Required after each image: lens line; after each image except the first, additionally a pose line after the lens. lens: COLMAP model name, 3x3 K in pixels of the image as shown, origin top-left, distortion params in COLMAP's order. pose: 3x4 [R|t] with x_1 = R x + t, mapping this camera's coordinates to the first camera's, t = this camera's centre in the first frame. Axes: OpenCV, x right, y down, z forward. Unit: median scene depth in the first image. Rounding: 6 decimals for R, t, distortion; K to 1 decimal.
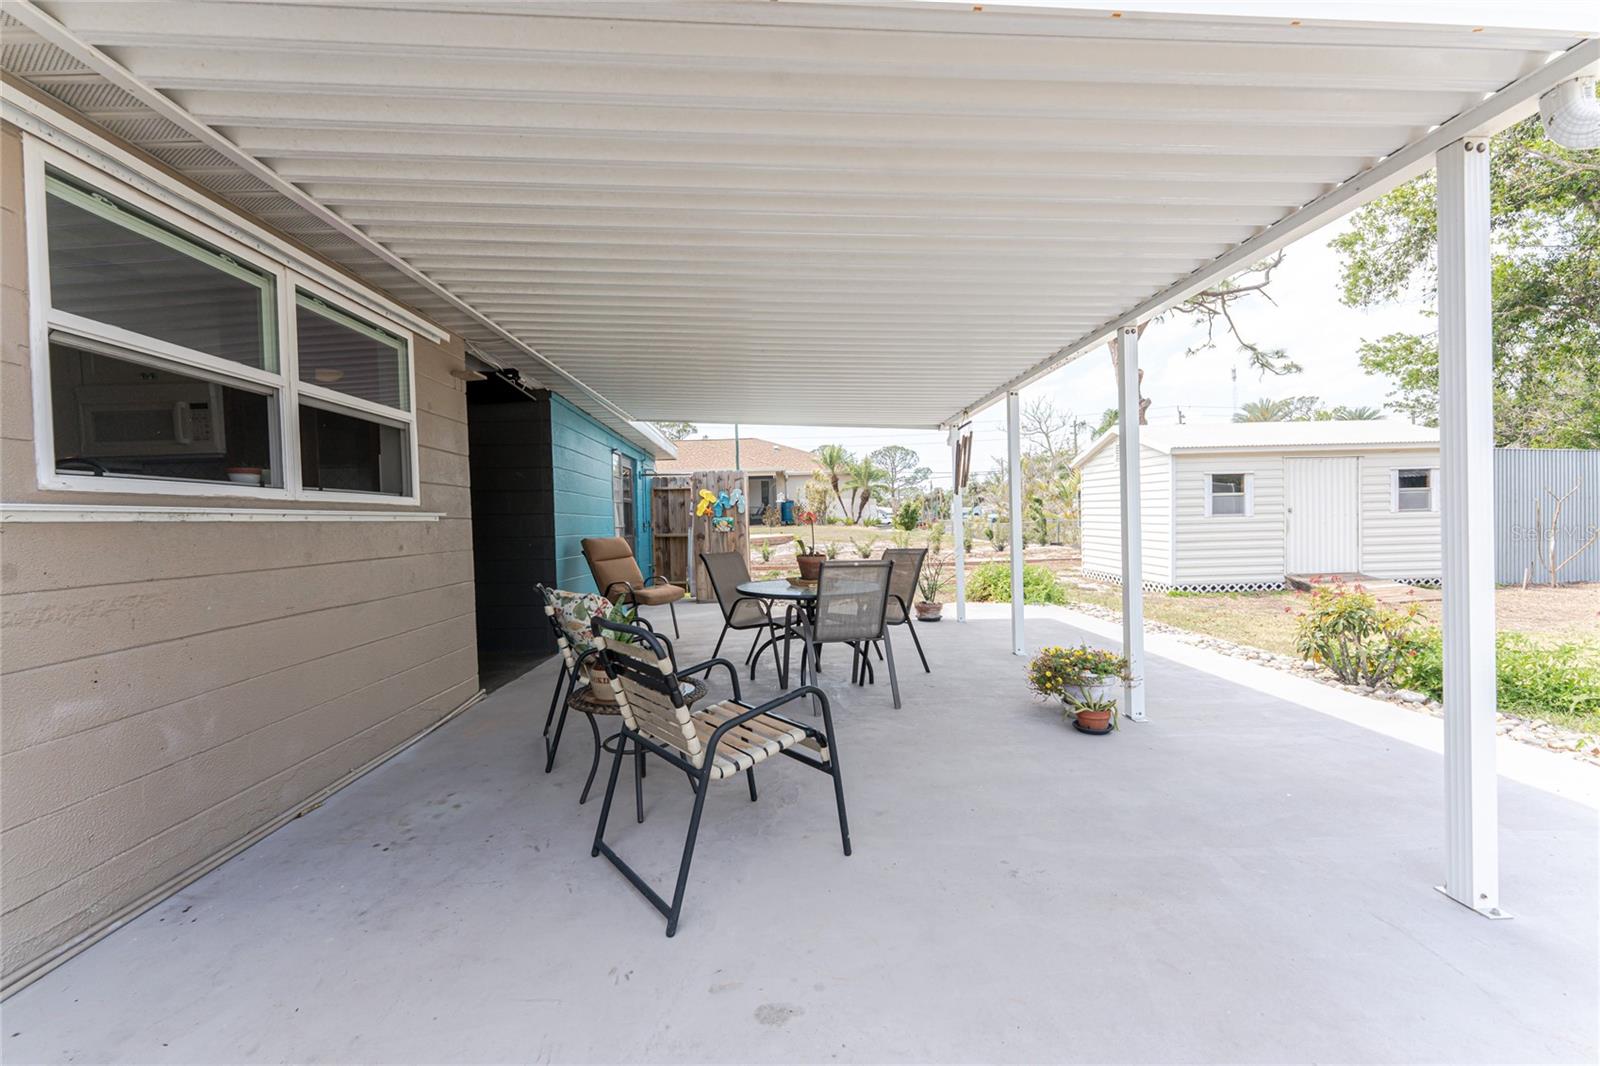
lens RADIAL K [[649.4, 0, 796.6], [0, 649.4, 526.9], [0, 0, 1]] dist [-0.000113, 0.000310]
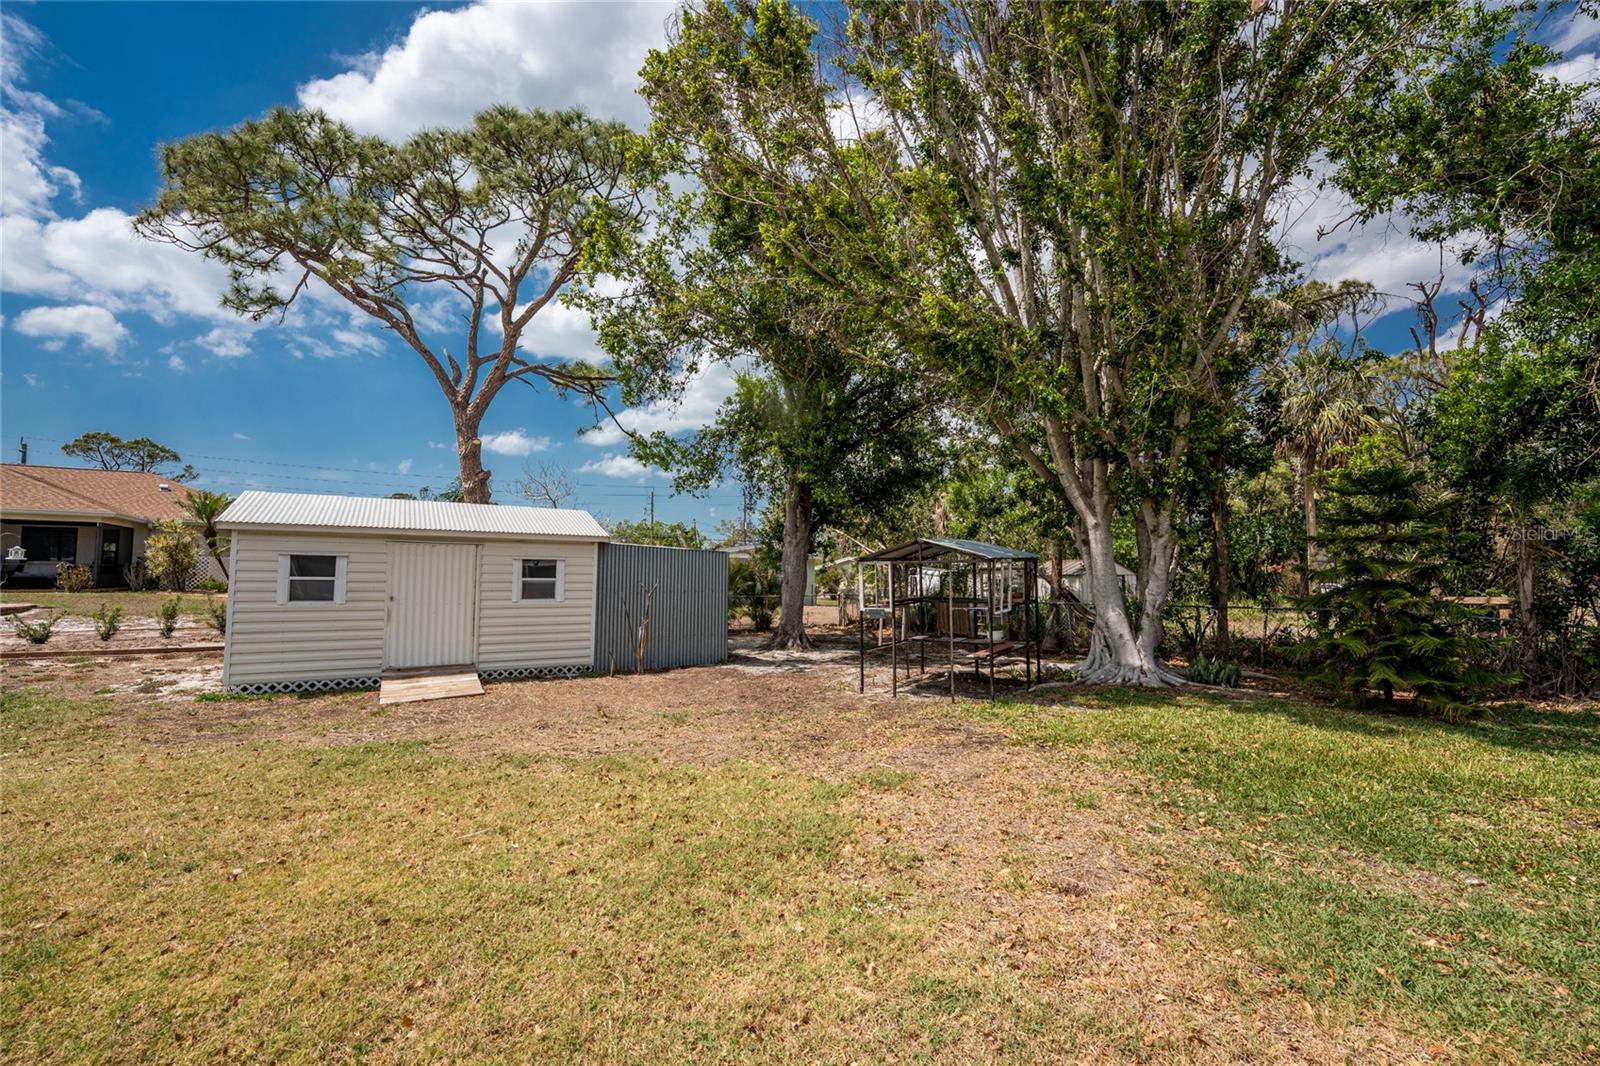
lens RADIAL K [[657.7, 0, 807.4], [0, 657.7, 533.2], [0, 0, 1]] dist [-0.022485, 0.000422]
pose [[0.858391, 0.066515, 0.508665, 1.152206], [-0.021338, 0.995330, -0.094143, -0.062513], [-0.512551, 0.069958, 0.855802, -0.146803]]
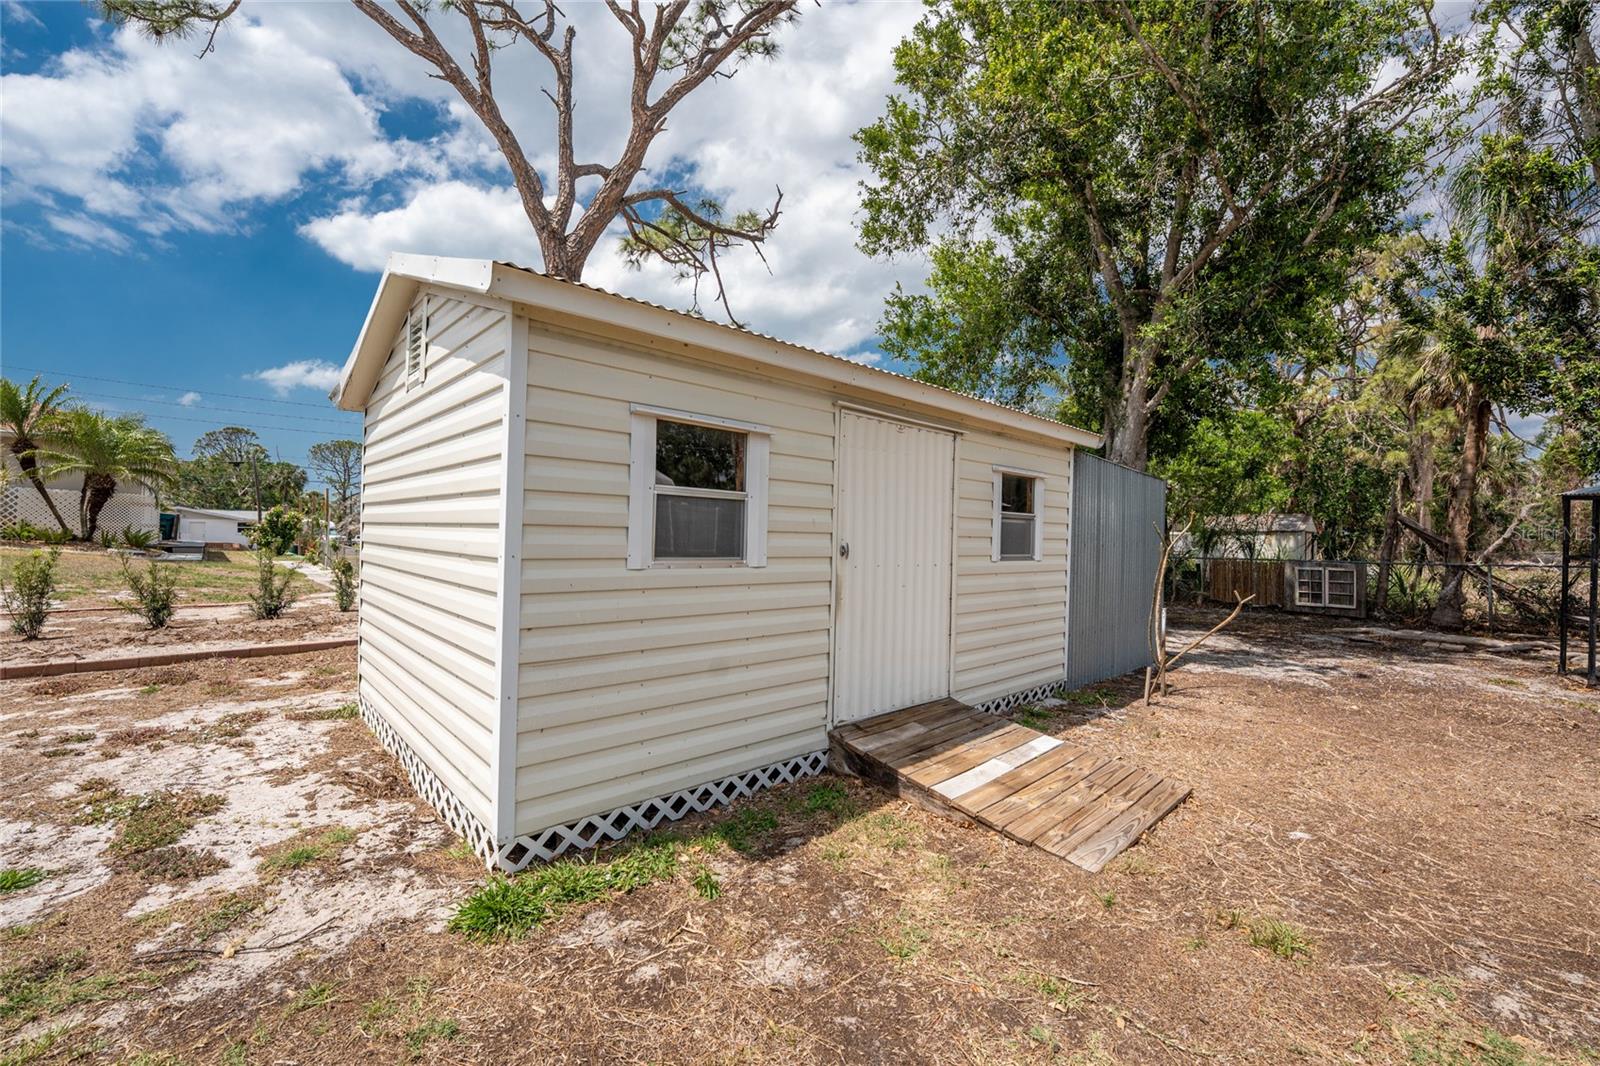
lens RADIAL K [[657.7, 0, 807.4], [0, 657.7, 533.2], [0, 0, 1]] dist [-0.022485, 0.000422]
pose [[0.741943, 0.045547, 0.668914, 0.727662], [-0.028811, 0.998934, -0.036062, -0.032257], [-0.669844, 0.007484, 0.742465, 1.084802]]
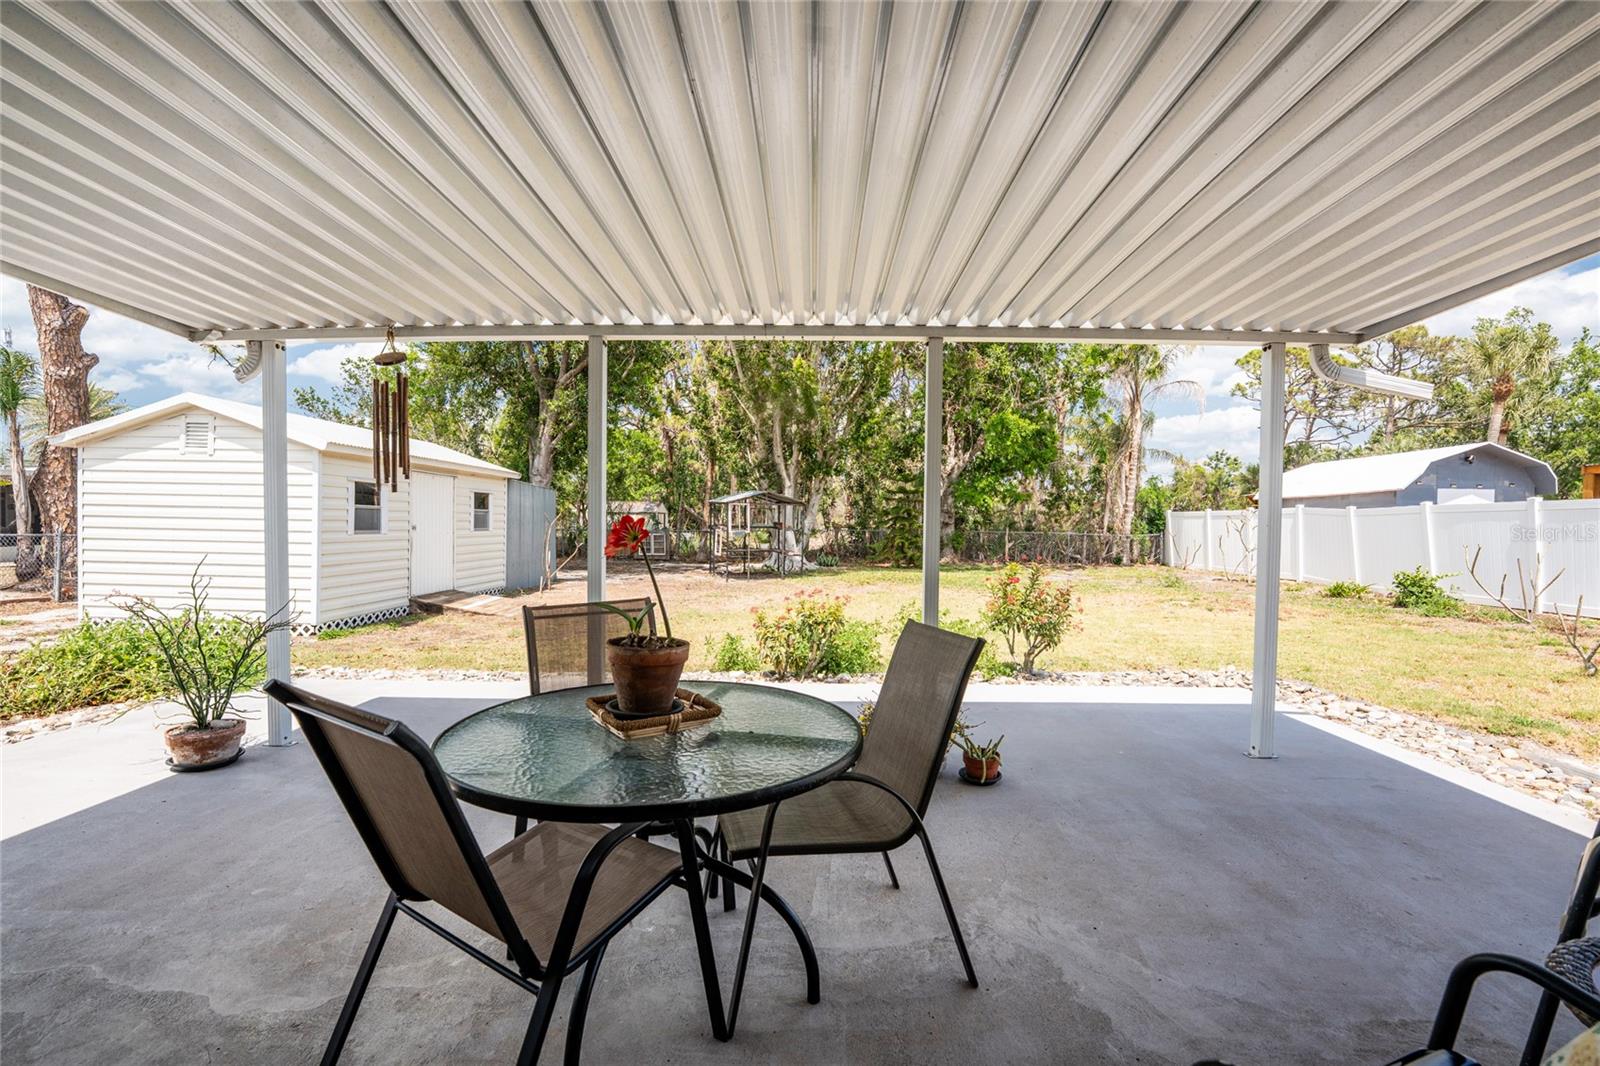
lens RADIAL K [[657.7, 0, 807.4], [0, 657.7, 533.2], [0, 0, 1]] dist [-0.022485, 0.000422]
pose [[0.034953, 0.010582, 0.999333, -0.228779], [0.002727, 0.999939, -0.010684, -0.009671], [-0.999385, 0.003098, 0.034922, 0.593041]]
